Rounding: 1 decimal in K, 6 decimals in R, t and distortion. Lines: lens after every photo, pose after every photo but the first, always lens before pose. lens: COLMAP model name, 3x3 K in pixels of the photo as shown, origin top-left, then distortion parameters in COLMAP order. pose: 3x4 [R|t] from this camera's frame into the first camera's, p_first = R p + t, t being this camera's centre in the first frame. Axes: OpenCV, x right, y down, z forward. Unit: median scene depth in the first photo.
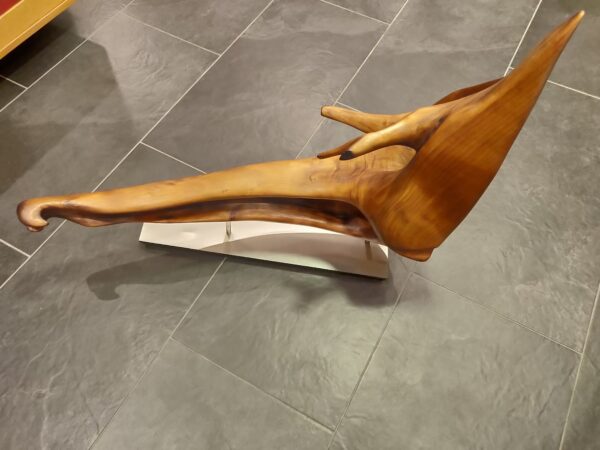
lens RADIAL K [[463.2, 0, 300.0], [0, 463.2, 225.0], [0, 0, 1]] dist [-0.037322, 0.111087]
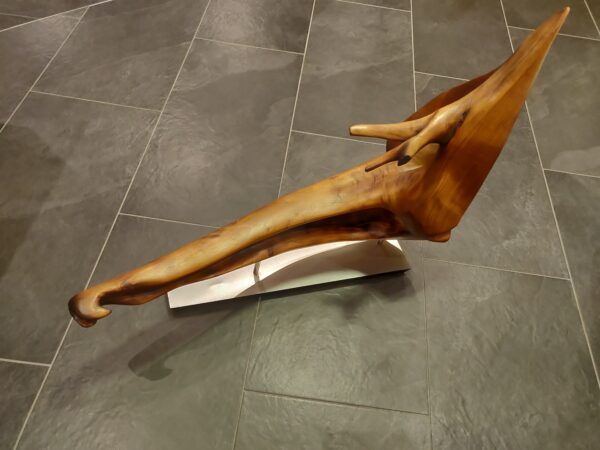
lens RADIAL K [[463.2, 0, 300.0], [0, 463.2, 225.0], [0, 0, 1]] dist [-0.037322, 0.111087]
pose [[0.922641, -0.268081, 0.277246, -0.328771], [0.287374, 0.957327, -0.030667, -0.025196], [-0.257194, 0.107968, 0.960309, -0.002220]]
